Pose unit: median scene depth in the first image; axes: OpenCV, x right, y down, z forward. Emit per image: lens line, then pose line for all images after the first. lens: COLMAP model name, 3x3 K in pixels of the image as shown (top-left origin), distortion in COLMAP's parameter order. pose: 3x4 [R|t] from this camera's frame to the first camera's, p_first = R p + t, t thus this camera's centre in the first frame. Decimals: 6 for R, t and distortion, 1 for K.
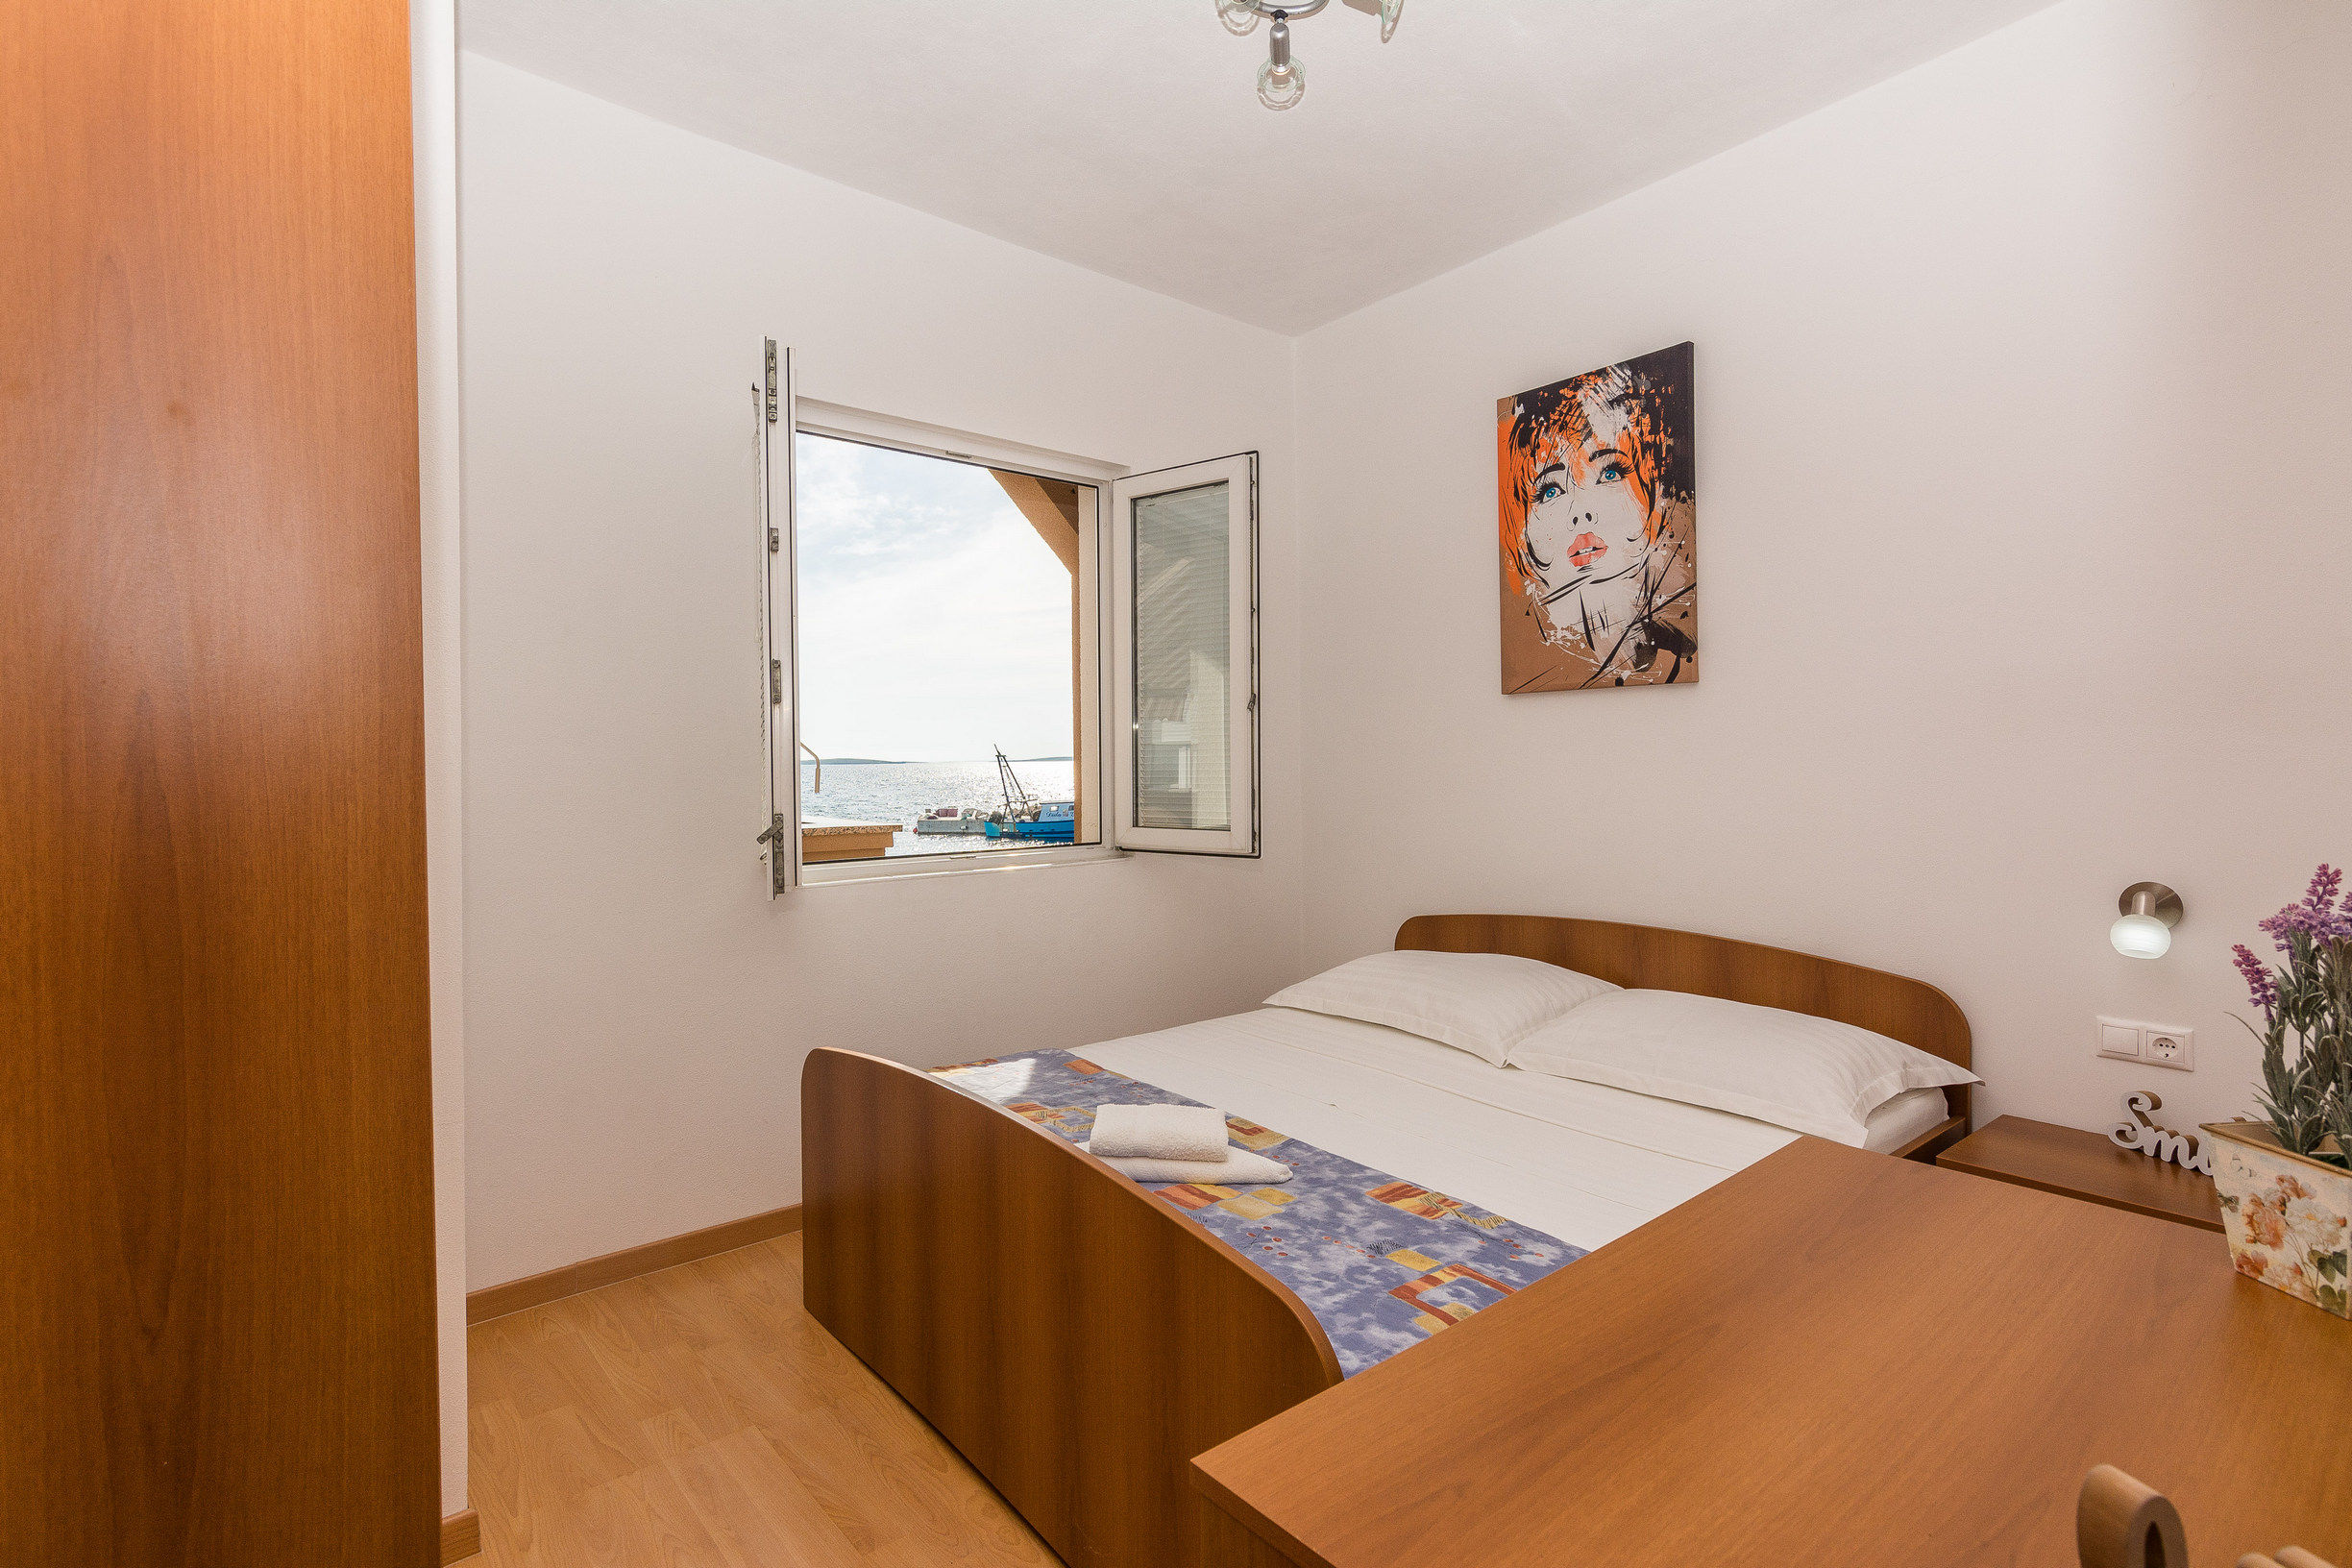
lens RADIAL K [[1125.0, 0, 1176.8], [0, 1125.0, 769.7], [0, 0, 1]] dist [-0.000899, -0.000820]
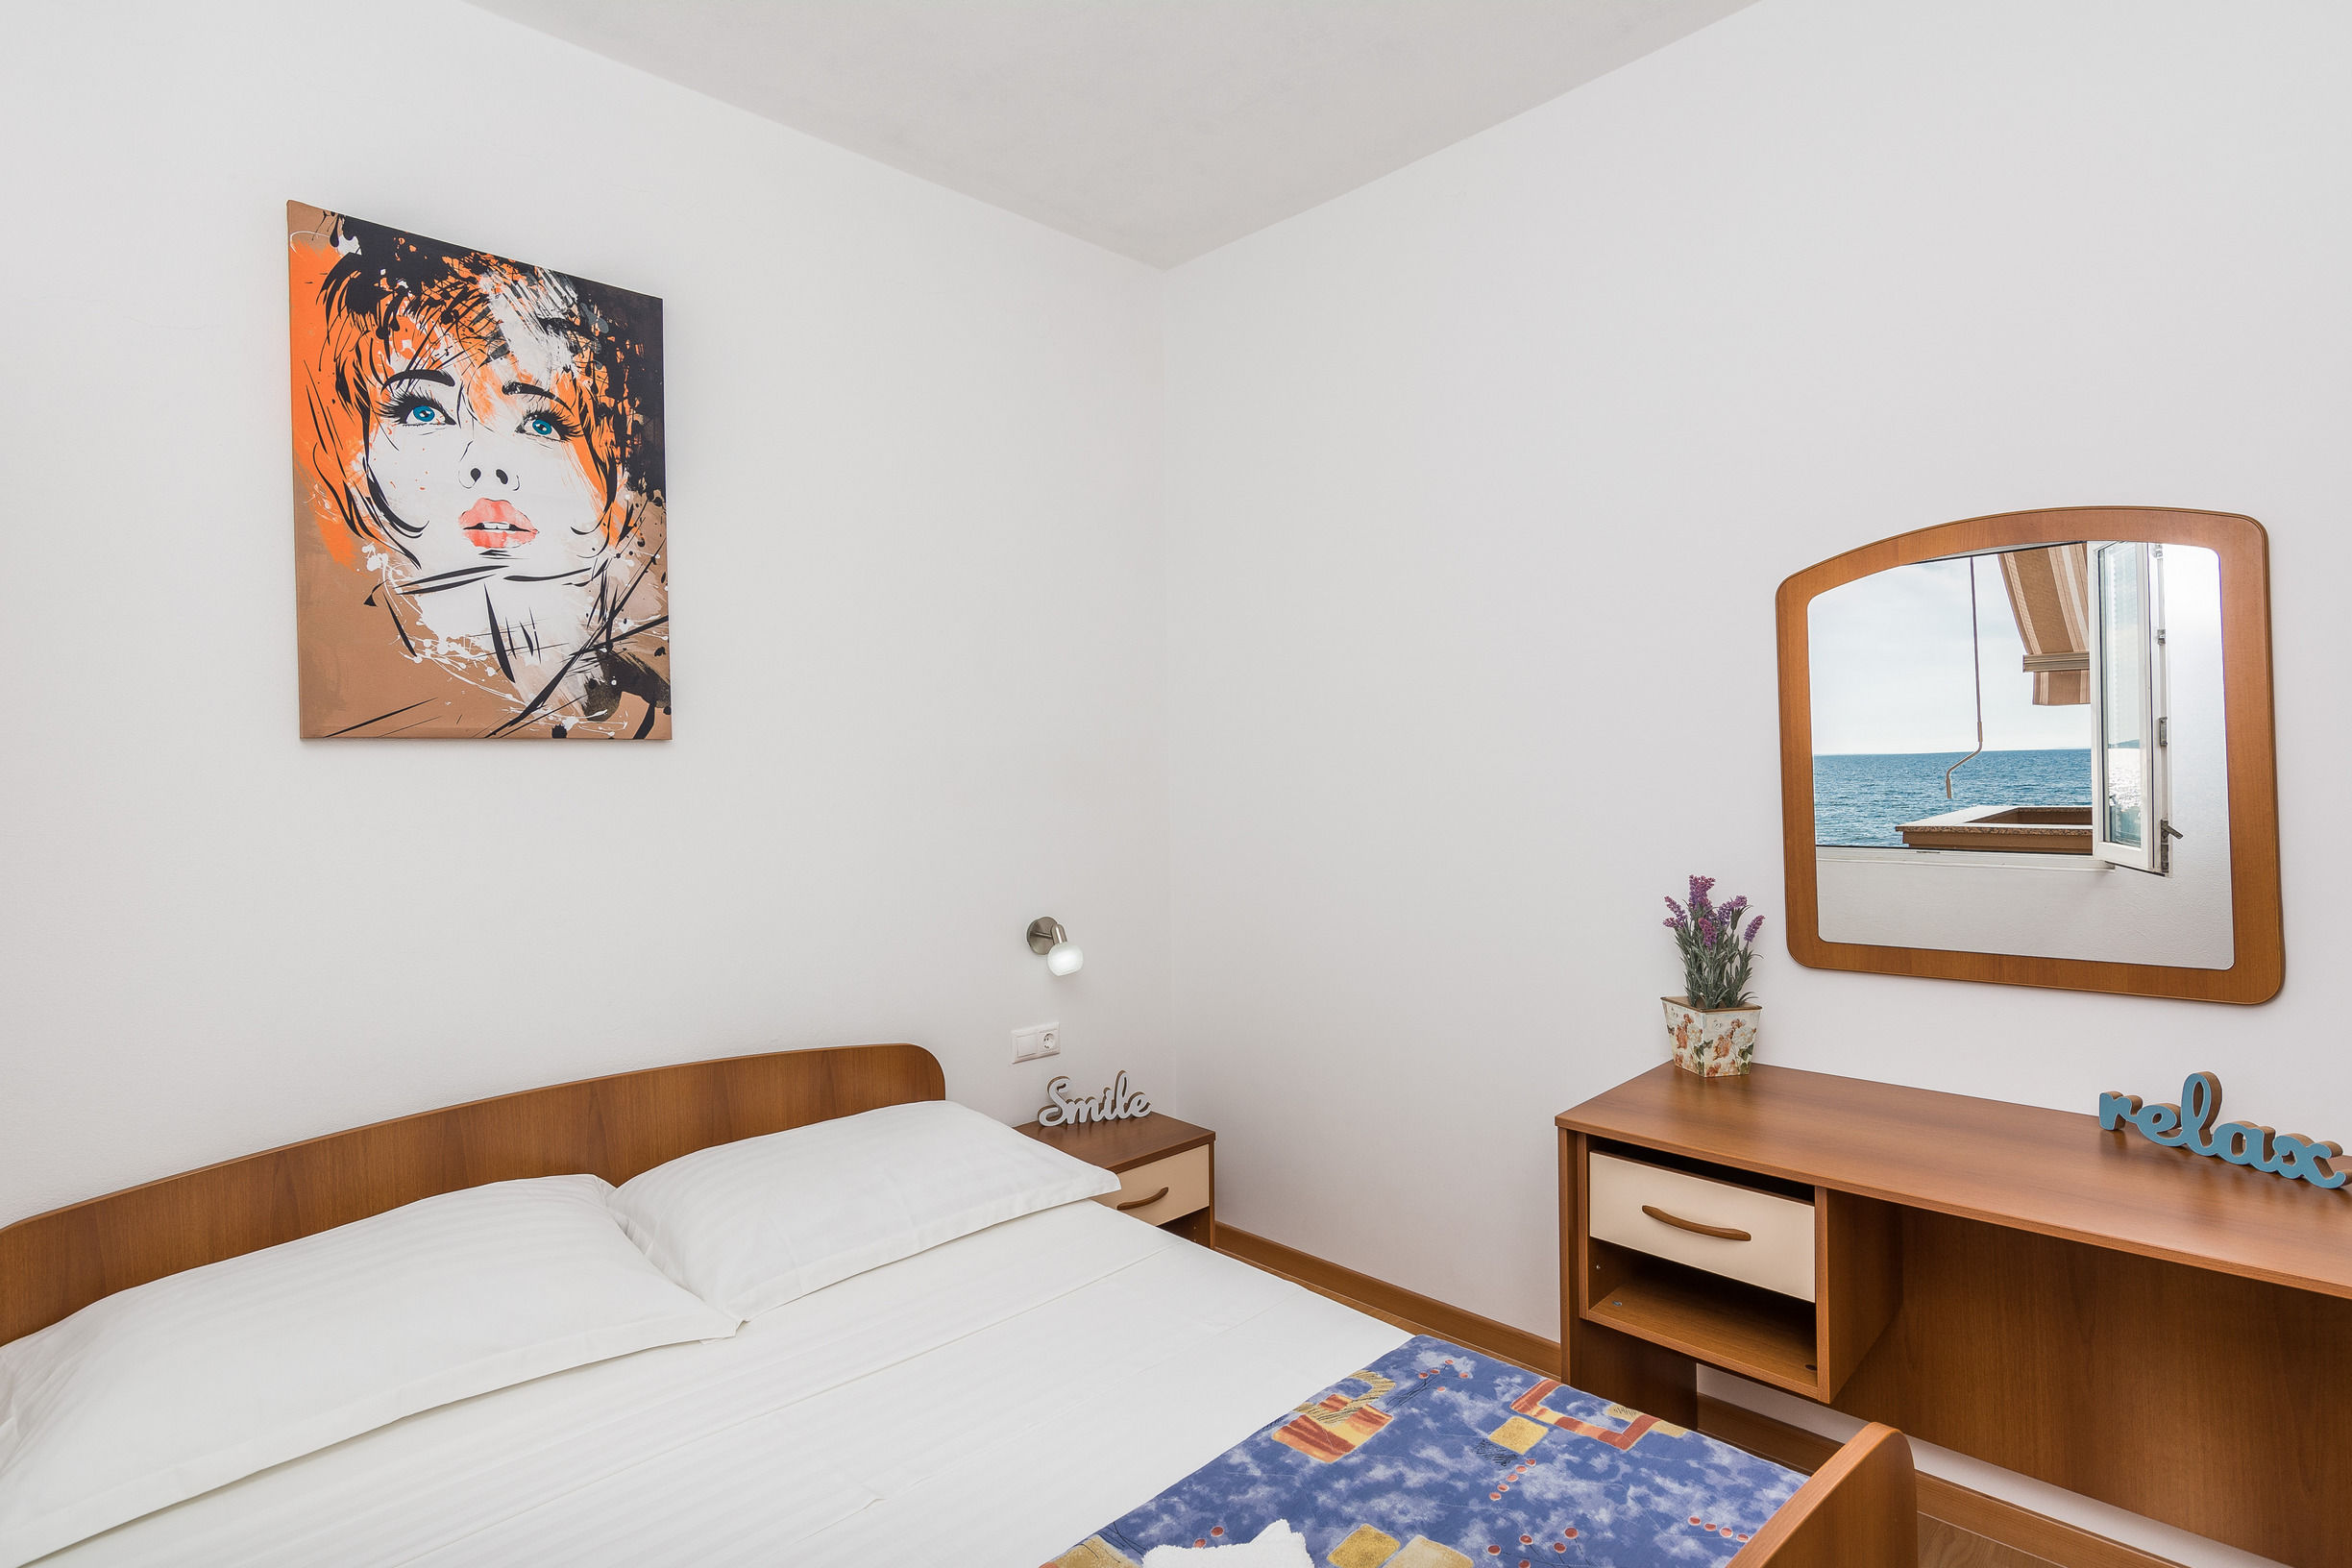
lens RADIAL K [[1134.3, 0, 1179.0], [0, 1134.3, 770.1], [0, 0, 1]] dist [-0.002099, 0.001542]
pose [[-0.097889, 0.013092, 0.995111, -0.331713], [0.025901, 0.999608, -0.010603, -0.037822], [-0.994860, 0.024737, -0.098190, 0.691224]]
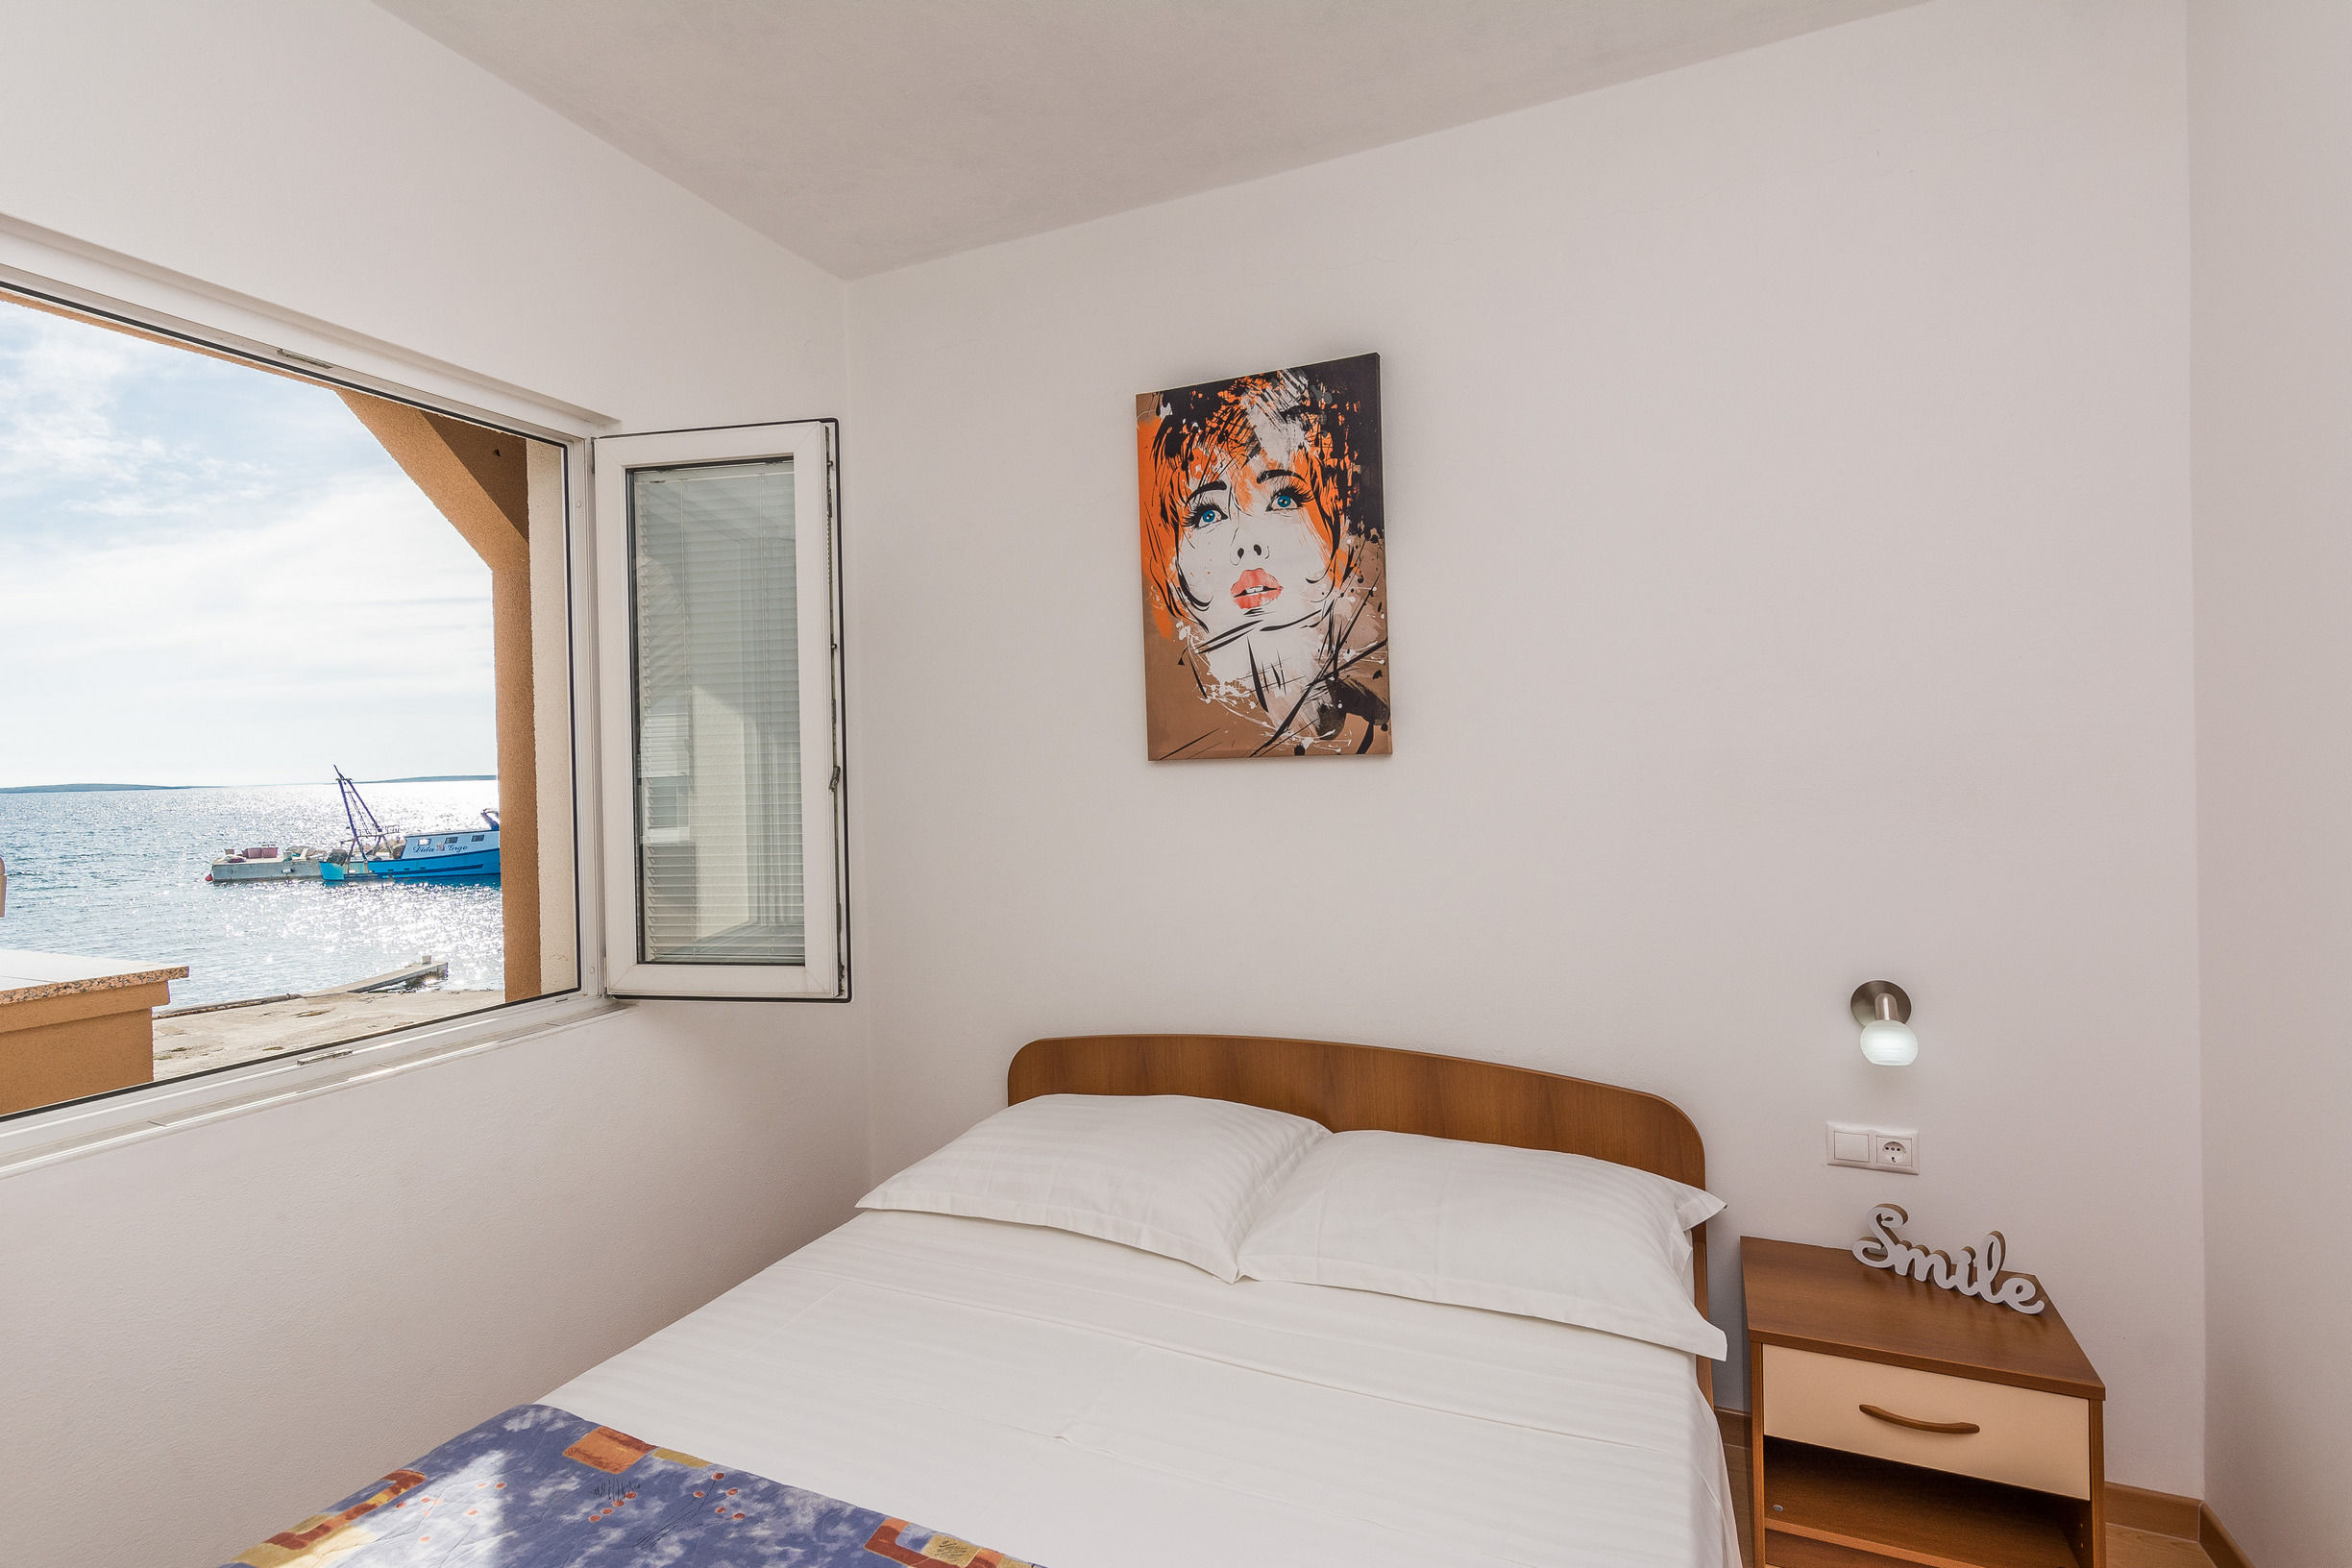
lens RADIAL K [[1125.0, 0, 1176.8], [0, 1125.0, 769.7], [0, 0, 1]] dist [-0.000899, -0.000820]
pose [[0.886253, -0.015464, 0.462943, -0.072169], [0.020629, 0.999769, -0.006098, -0.060785], [-0.462742, 0.014955, 0.886367, 0.304536]]
